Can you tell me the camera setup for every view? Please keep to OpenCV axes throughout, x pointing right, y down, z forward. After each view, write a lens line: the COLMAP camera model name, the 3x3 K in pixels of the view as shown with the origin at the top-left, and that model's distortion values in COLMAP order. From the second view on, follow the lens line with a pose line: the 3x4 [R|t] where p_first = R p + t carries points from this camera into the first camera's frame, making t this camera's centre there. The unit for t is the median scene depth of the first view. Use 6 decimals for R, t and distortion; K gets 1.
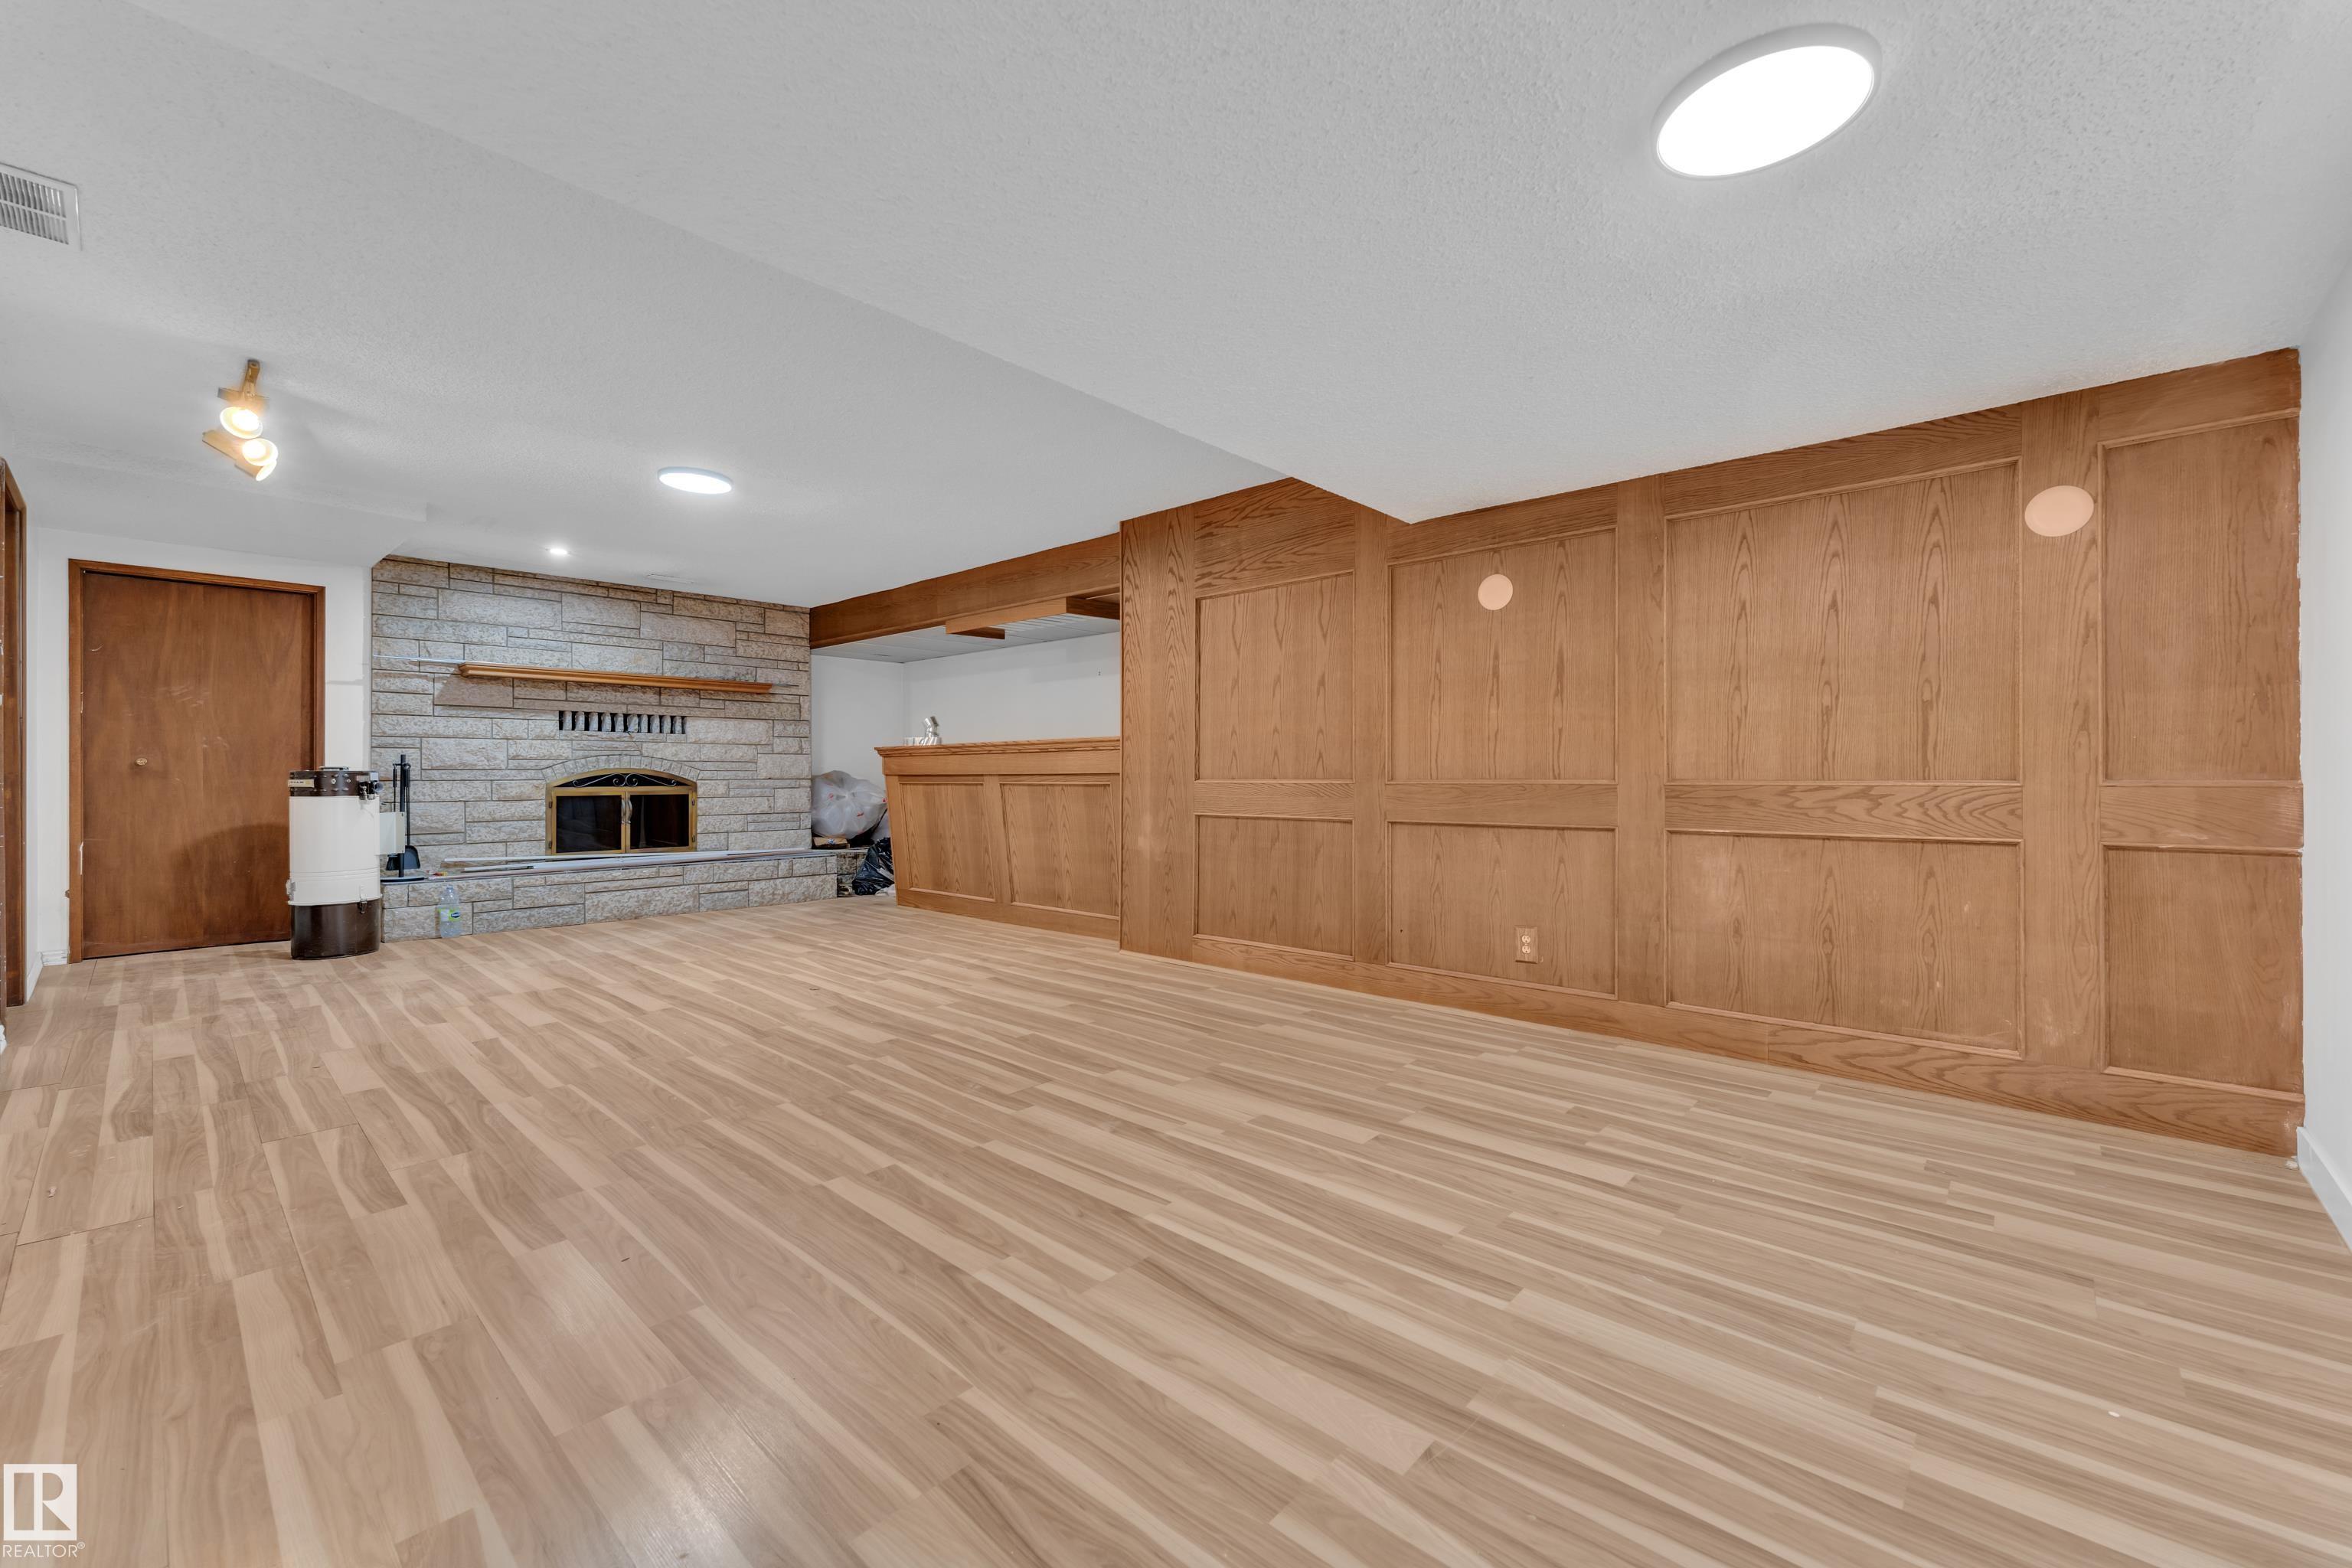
lens RADIAL K [[950.8, 0, 1173.4], [0, 950.8, 768.3], [0, 0, 1]] dist [-0.002809, 0.000665]
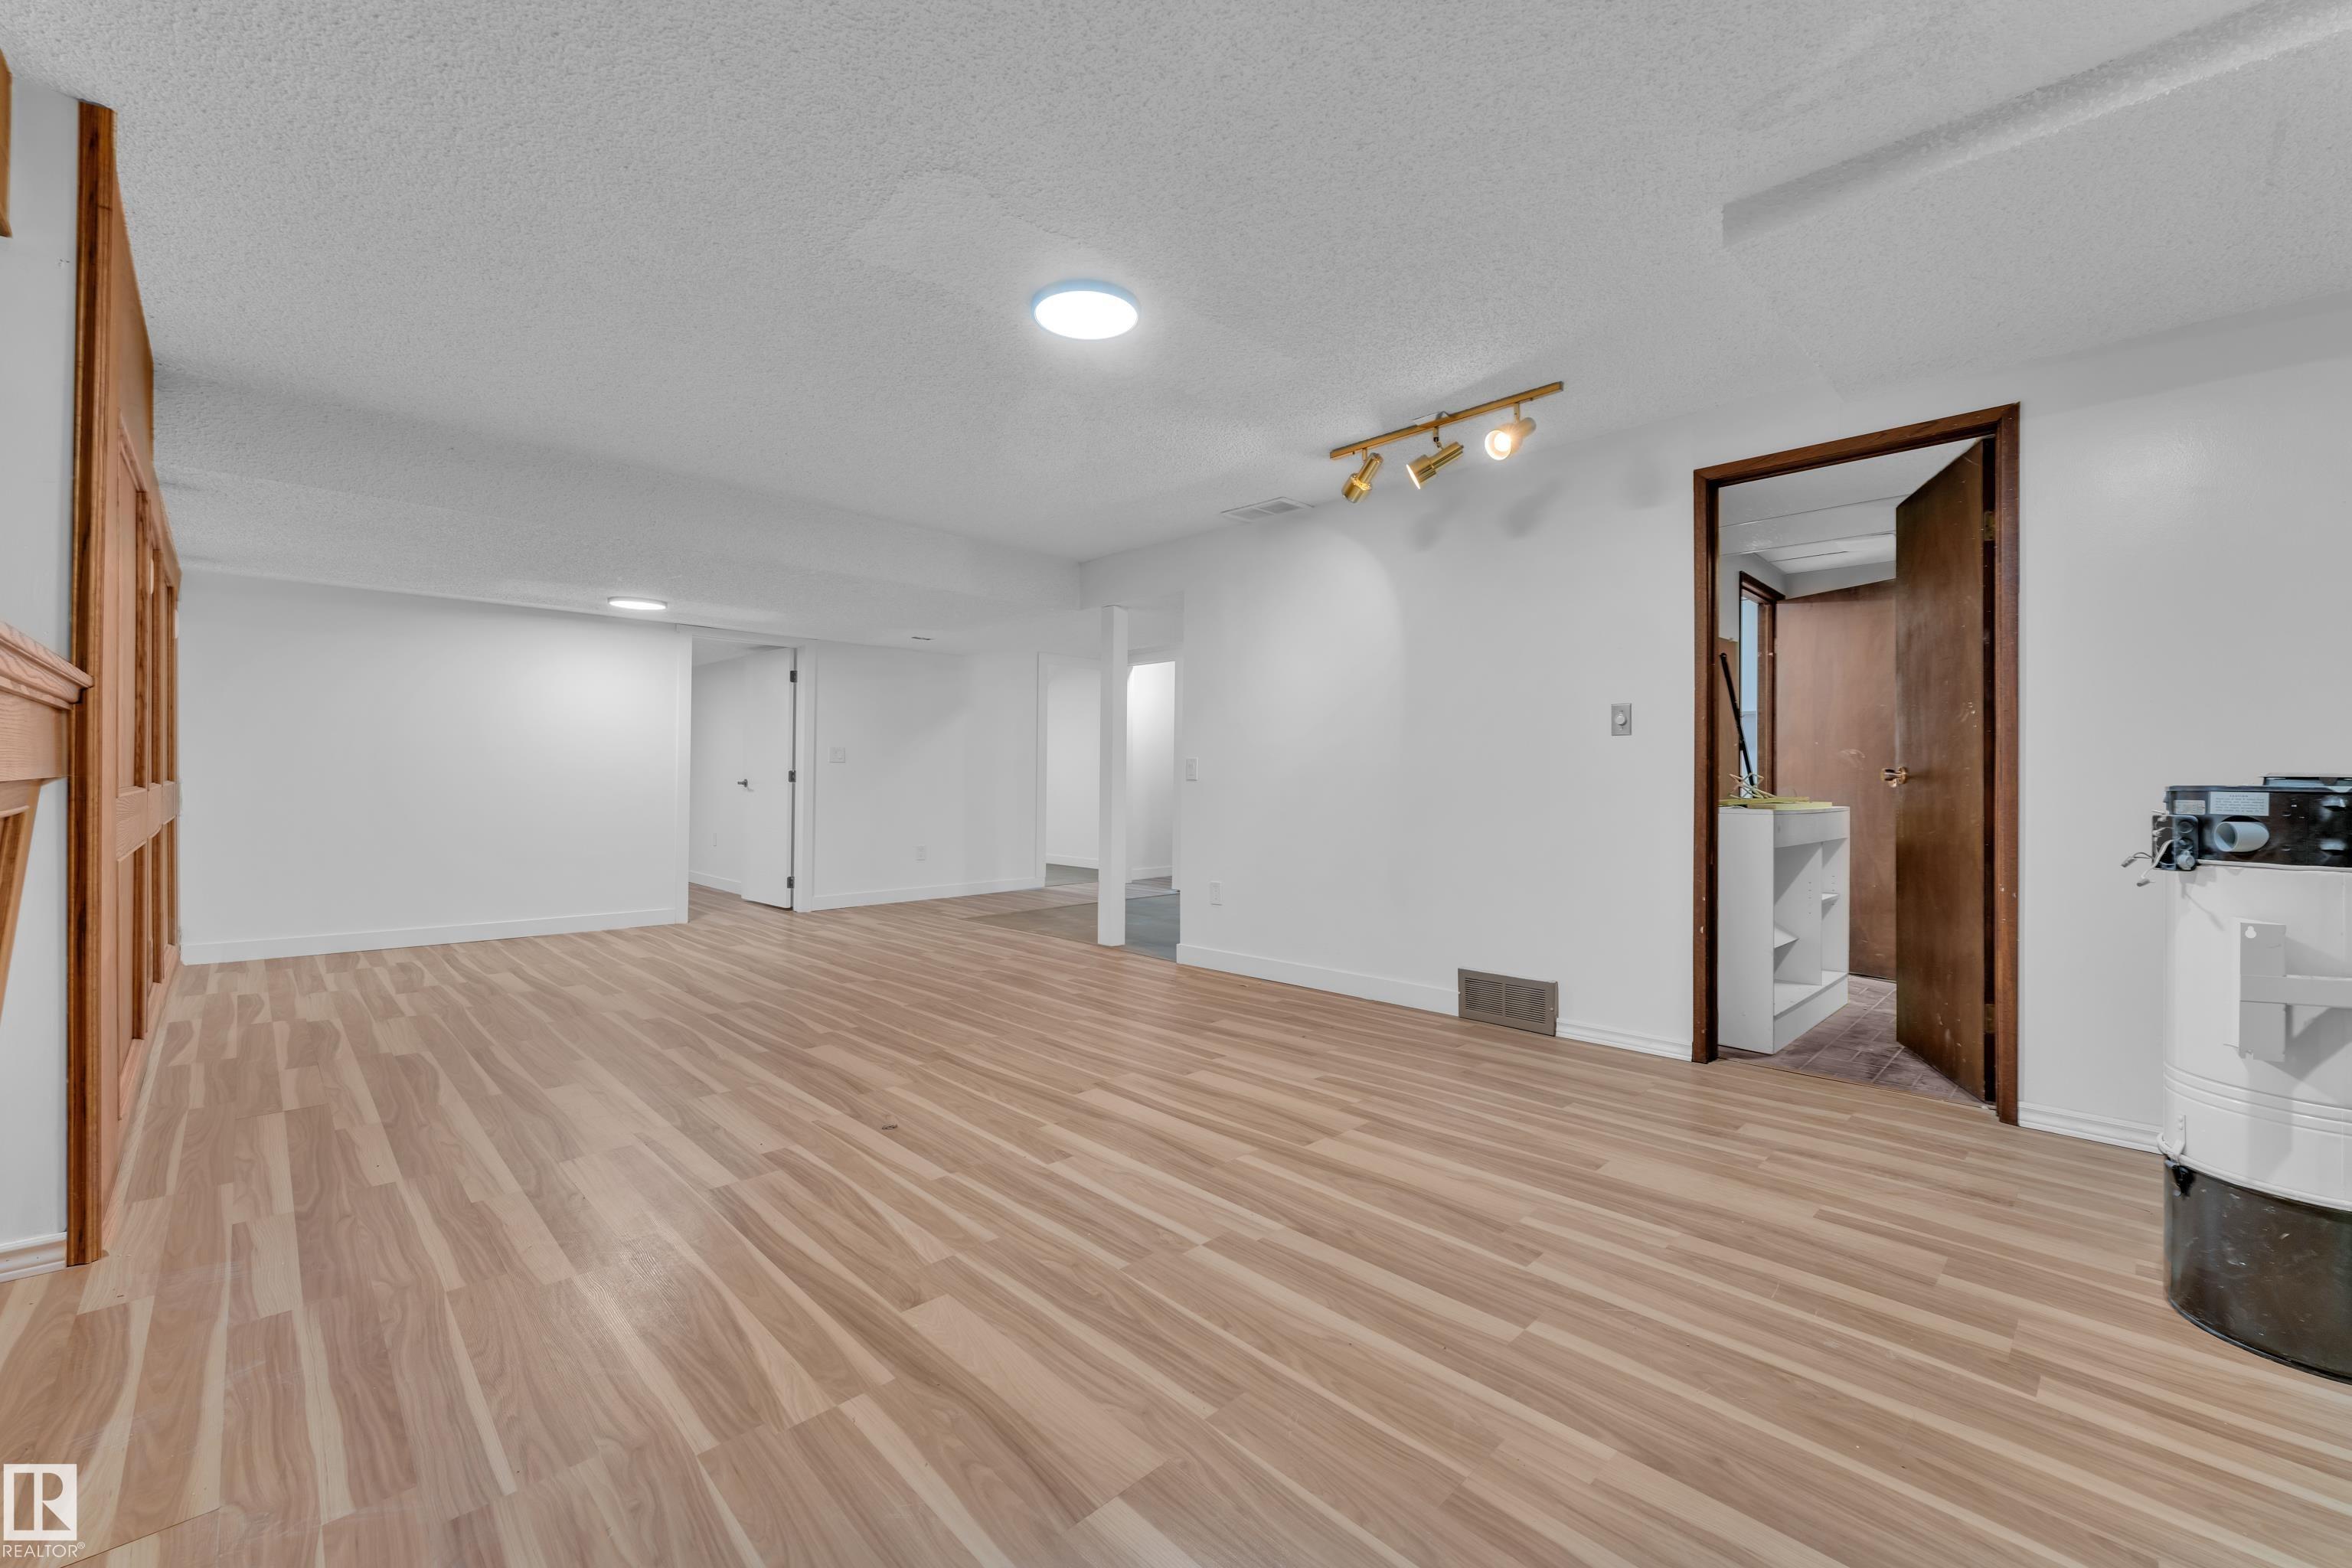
lens RADIAL K [[950.8, 0, 1187.3], [0, 950.8, 778.3], [0, 0, 1]] dist [-0.002809, 0.000665]
pose [[-0.999240, -0.007667, 0.038223, -0.646377], [-0.007819, 0.999962, -0.003825, 0.002747], [-0.038192, -0.004121, -0.999262, 1.759990]]
